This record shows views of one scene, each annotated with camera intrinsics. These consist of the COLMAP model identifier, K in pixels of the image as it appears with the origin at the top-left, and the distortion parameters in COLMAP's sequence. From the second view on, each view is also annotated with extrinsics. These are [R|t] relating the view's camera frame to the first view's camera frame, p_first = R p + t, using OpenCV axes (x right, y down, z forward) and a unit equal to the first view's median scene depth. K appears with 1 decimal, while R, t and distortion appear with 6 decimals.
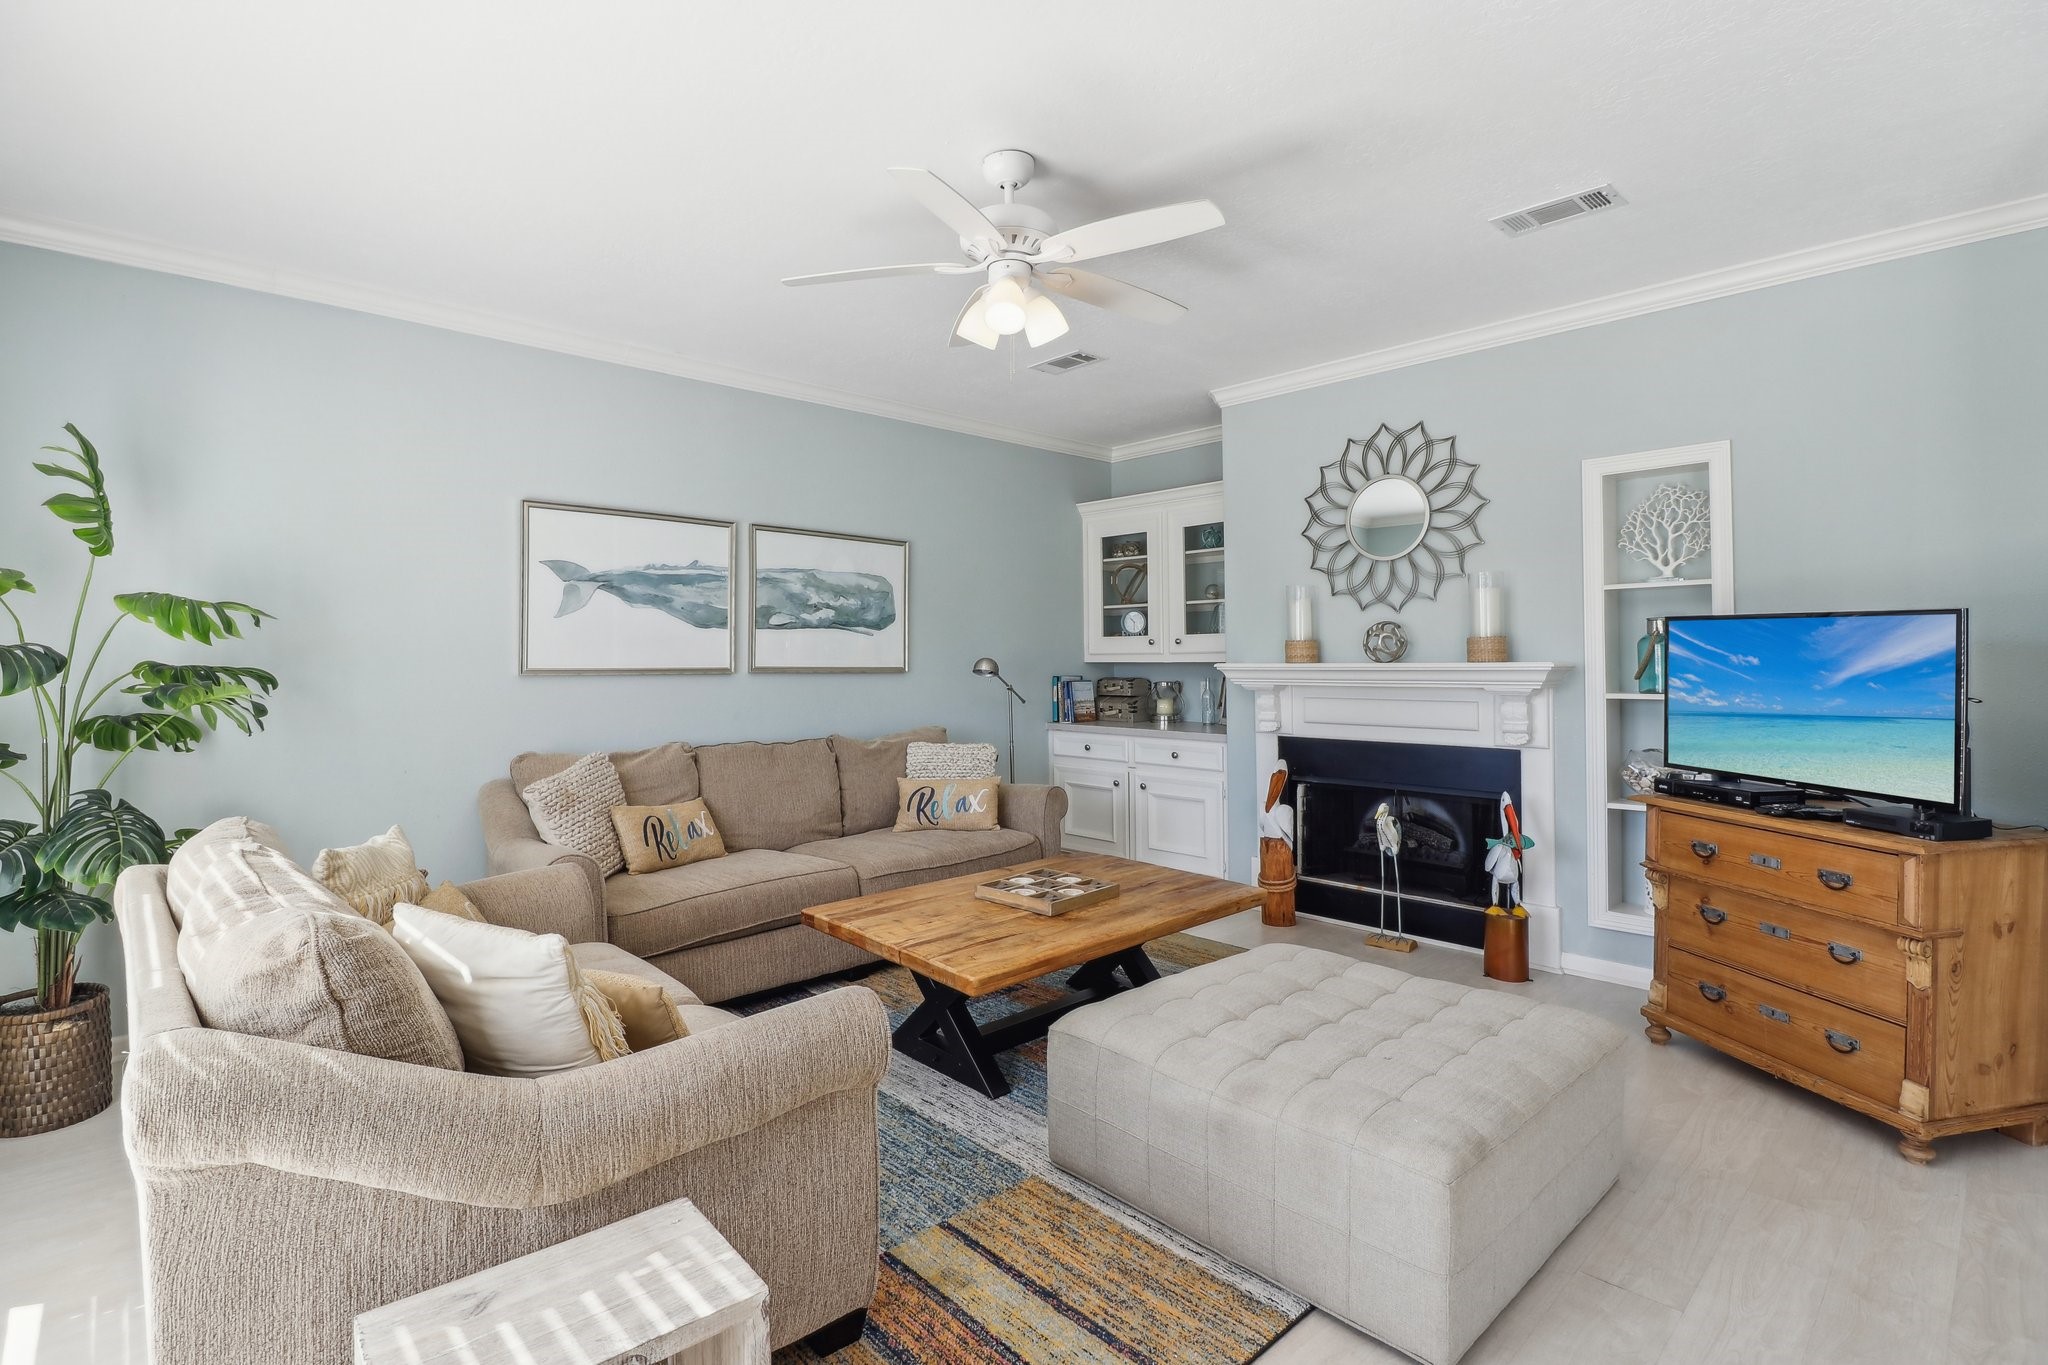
lens RADIAL K [[962.8, 0, 1001.7], [0, 962.8, 654.3], [0, 0, 1]] dist [-0.000927, -0.012255]
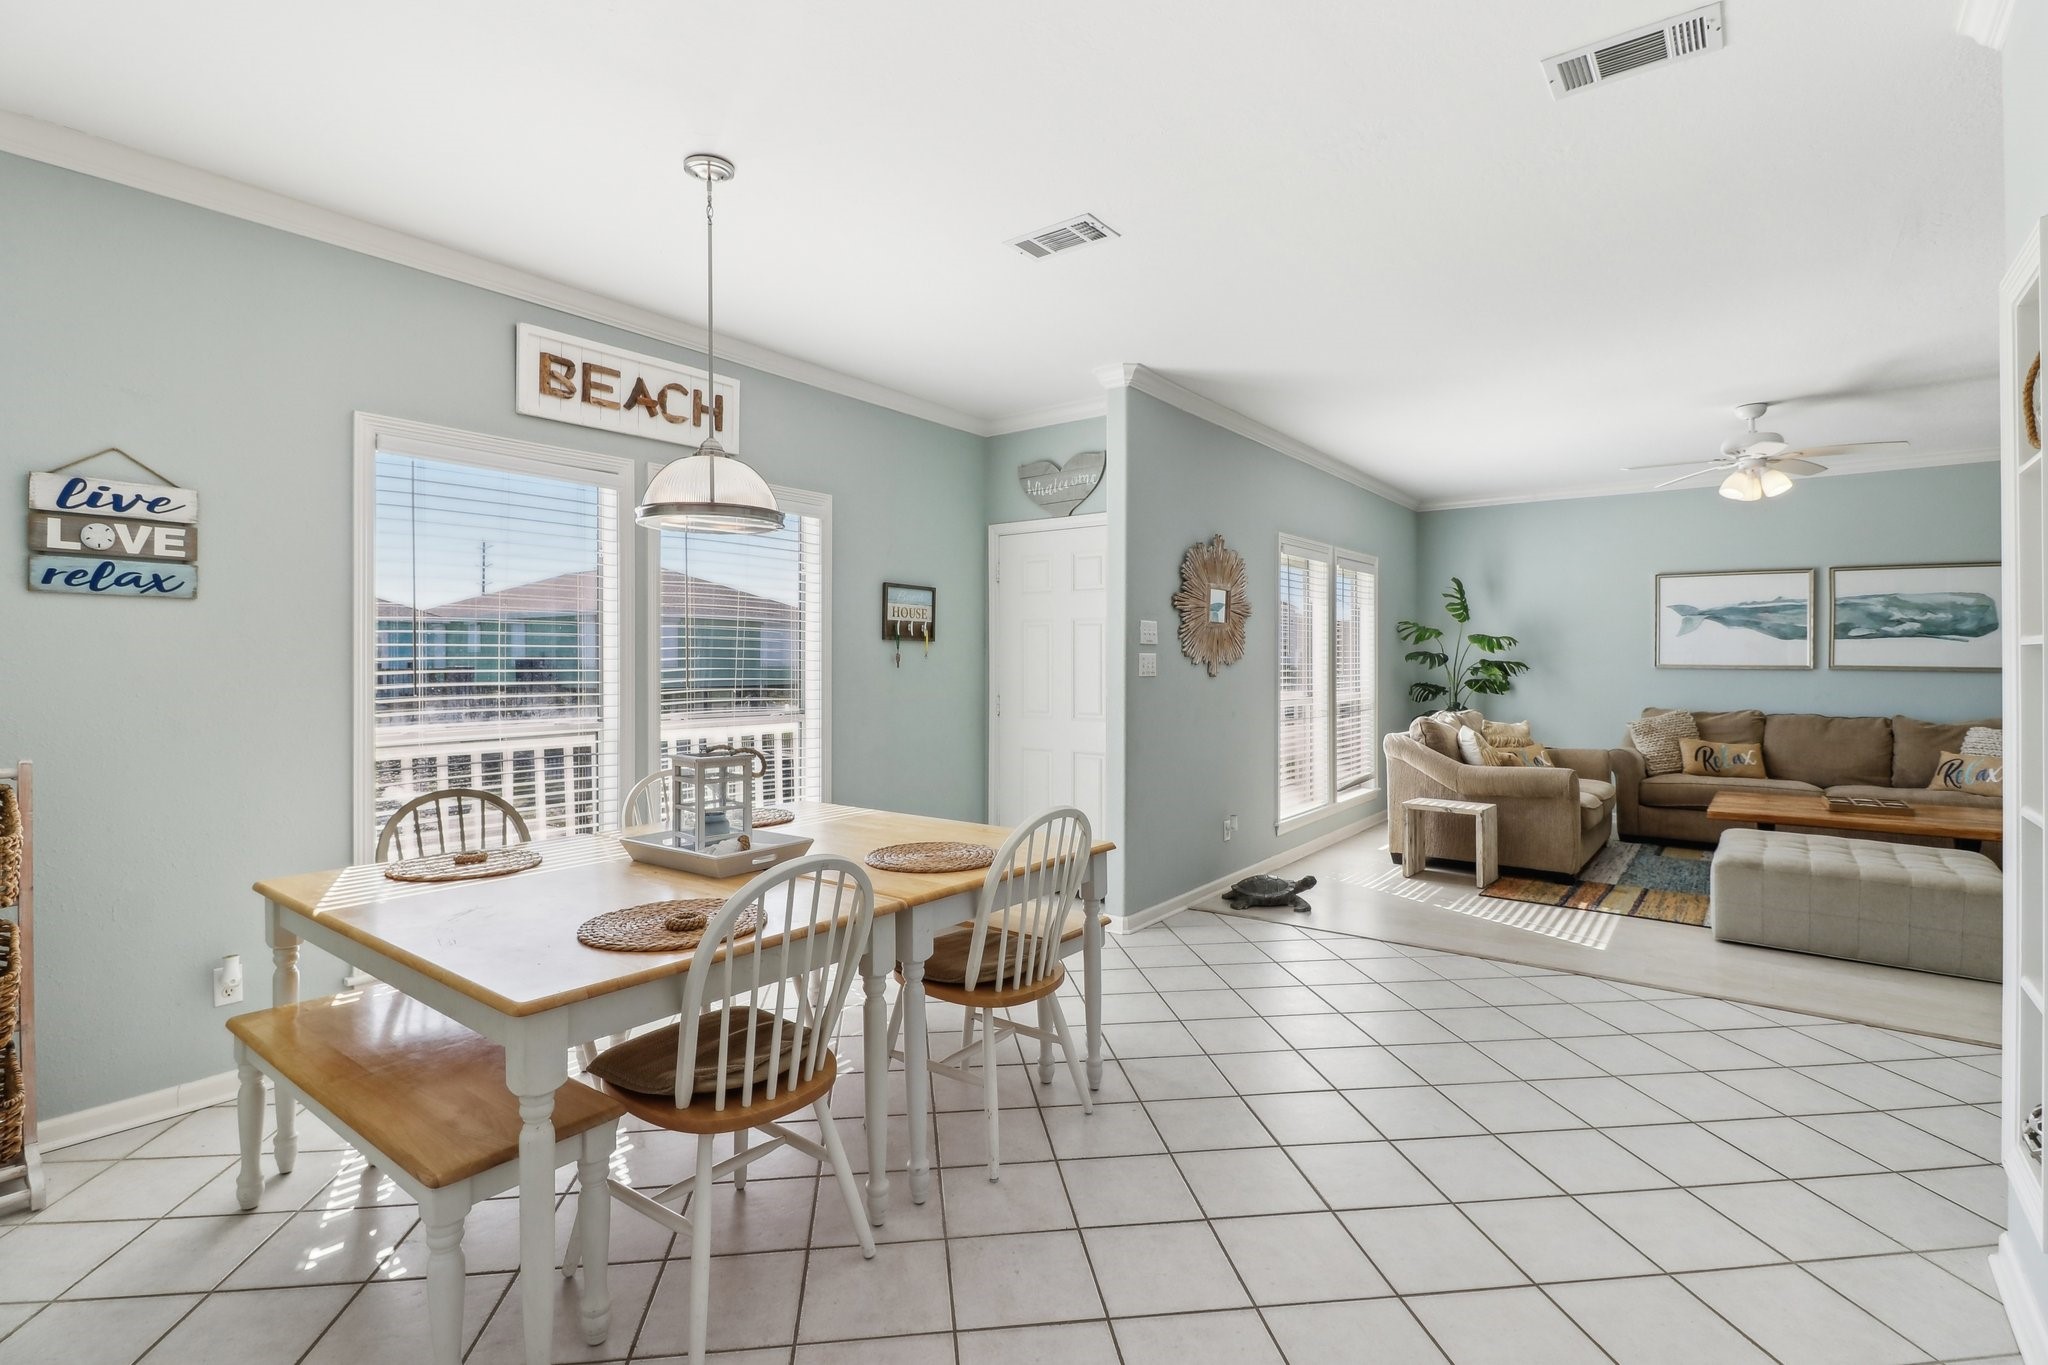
lens RADIAL K [[956.2, 0, 1001.1], [0, 956.2, 656.2], [0, 0, 1]] dist [-0.002832, -0.011033]
pose [[0.147512, 0.001651, -0.989059, 1.212944], [0.002804, 0.999994, 0.002087, -0.008501], [0.989056, -0.003081, 0.147507, -0.574468]]
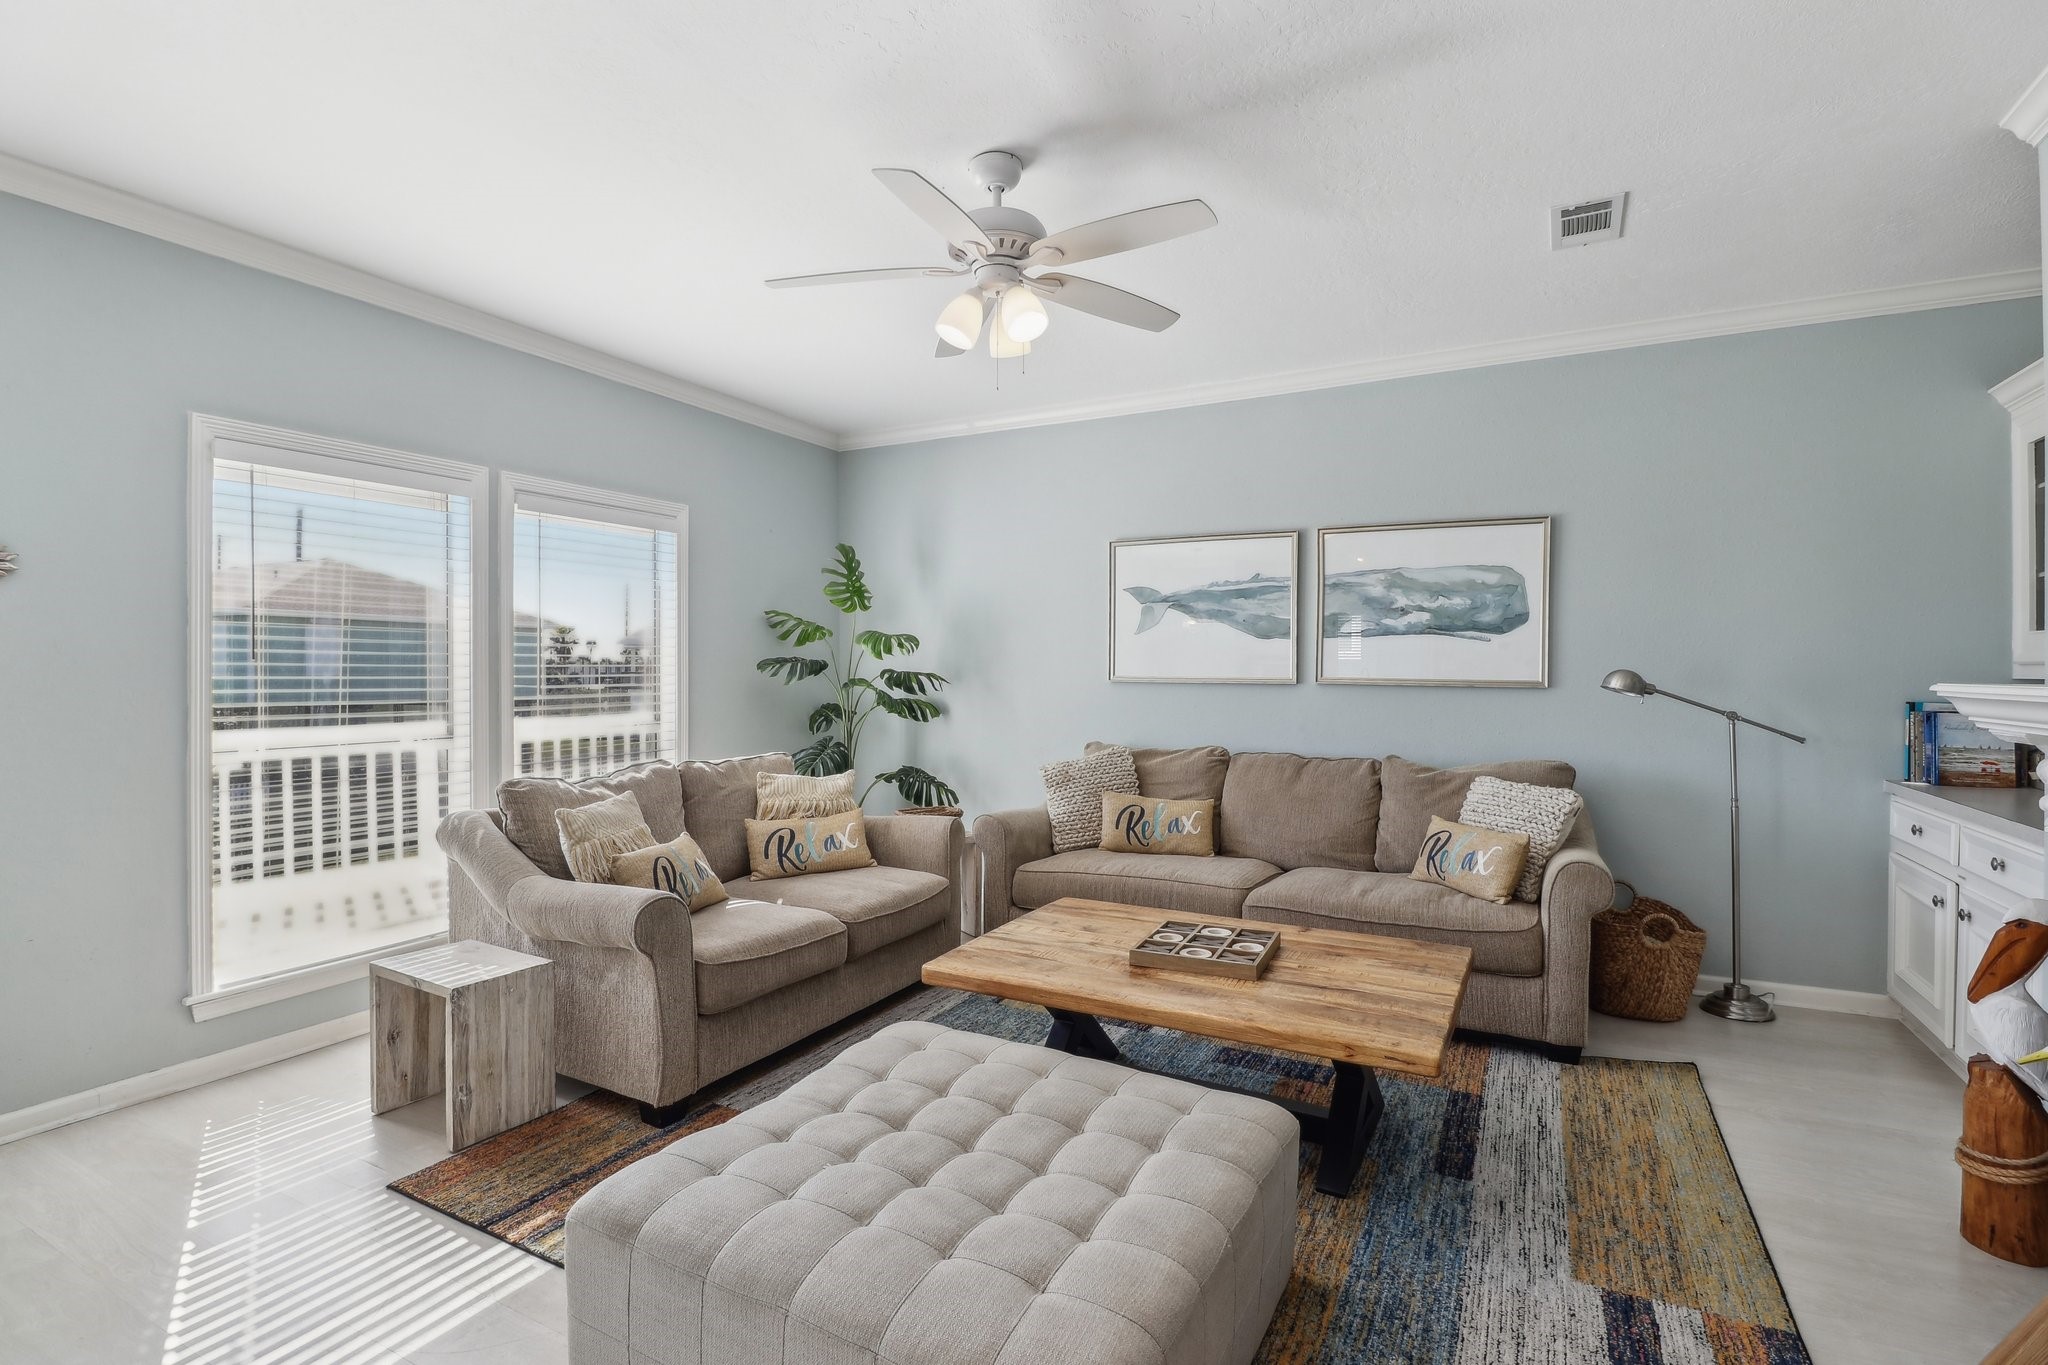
lens RADIAL K [[955.3, 0, 1024.0], [0, 955.3, 682.5], [0, 0, 1]] dist [-0.001726, -0.011909]
pose [[0.327106, 0.018494, -0.944807, 0.674248], [0.001688, 0.999795, 0.020155, -0.001981], [0.944986, -0.008188, 0.327008, 0.503558]]
